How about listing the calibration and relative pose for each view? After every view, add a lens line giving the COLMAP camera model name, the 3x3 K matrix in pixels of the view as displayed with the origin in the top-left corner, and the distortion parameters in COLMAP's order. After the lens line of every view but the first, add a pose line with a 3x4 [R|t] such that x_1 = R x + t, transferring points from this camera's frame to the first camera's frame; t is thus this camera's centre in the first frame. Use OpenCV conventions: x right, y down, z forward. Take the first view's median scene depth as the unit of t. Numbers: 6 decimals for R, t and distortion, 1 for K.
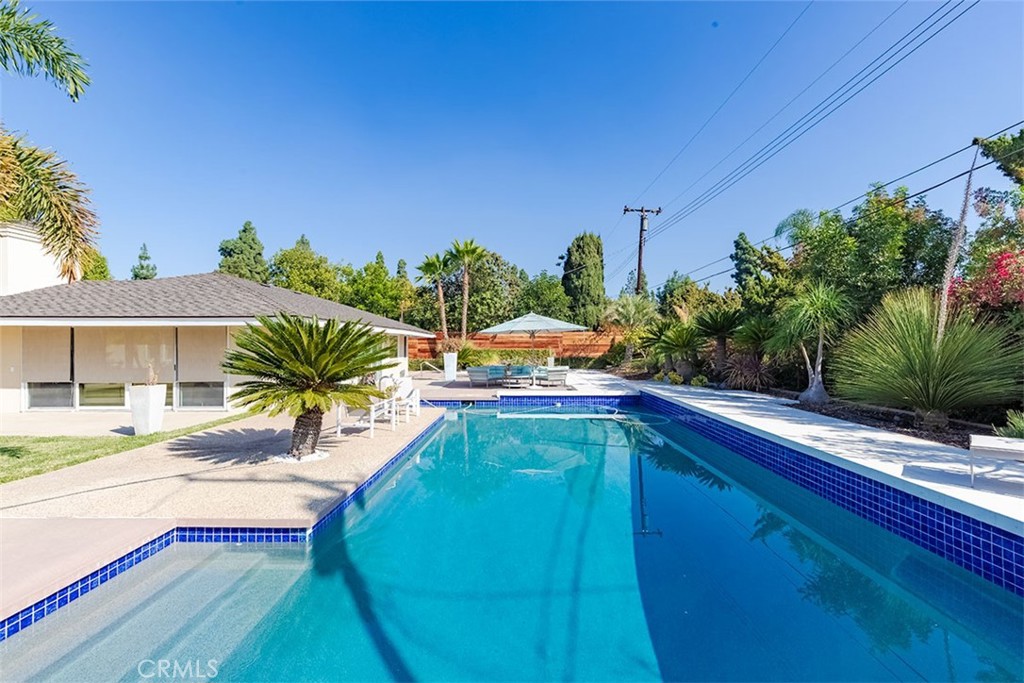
lens RADIAL K [[458.4, 0, 518.5], [0, 458.4, 345.8], [0, 0, 1]] dist [0.001753, 0.000166]
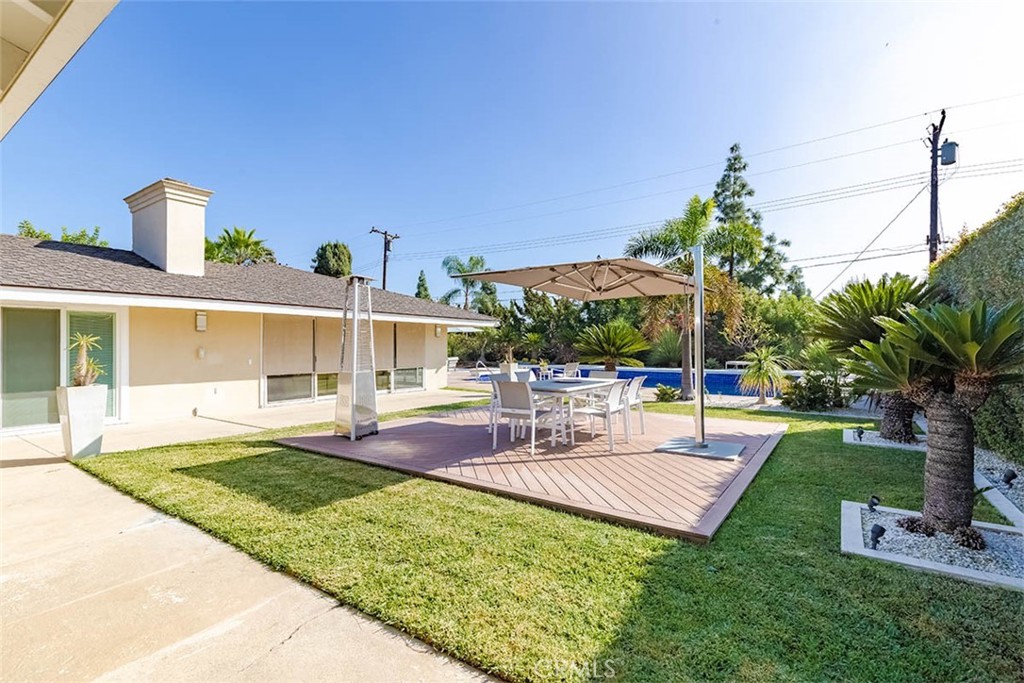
lens RADIAL K [[458.4, 0, 510.8], [0, 458.4, 346.2], [0, 0, 1]] dist [0.001753, 0.000166]
pose [[0.587413, 0.003833, 0.809278, -0.518284], [-0.000681, 0.999991, -0.004241, 0.008190], [-0.809287, 0.001940, 0.587410, 0.016811]]
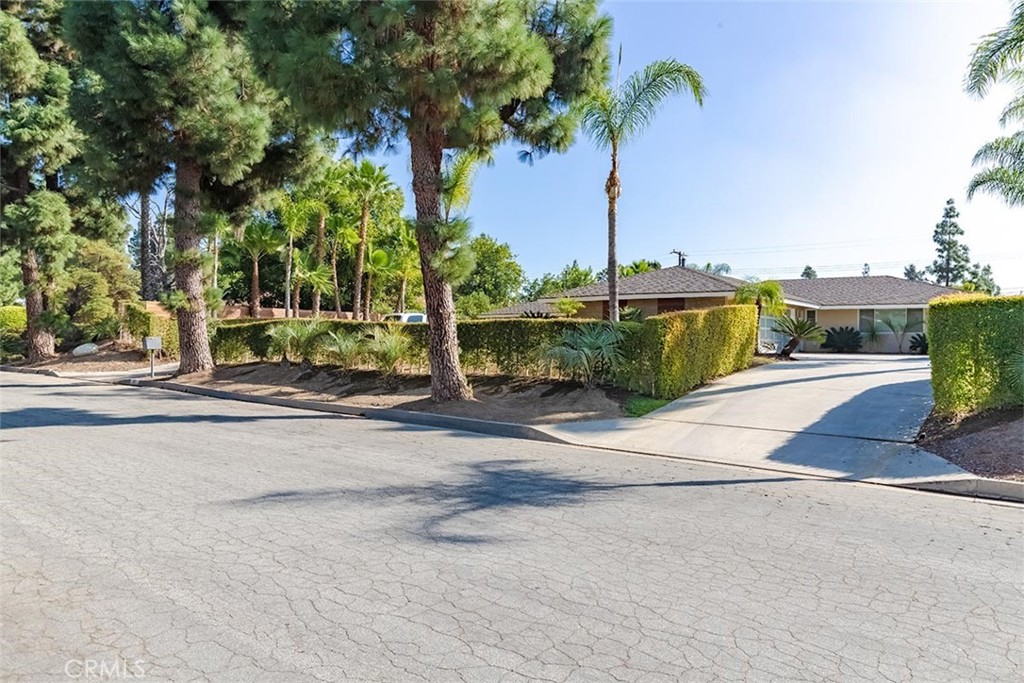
lens RADIAL K [[682.7, 0, 512.5], [0, 682.7, 345.0], [0, 0, 1]] dist [-0.005718, -0.001710]
pose [[0.616672, 0.009299, 0.787165, -1.921113], [-0.006777, 0.999956, -0.006504, 0.047568], [-0.787191, -0.001324, 0.616708, -0.028921]]
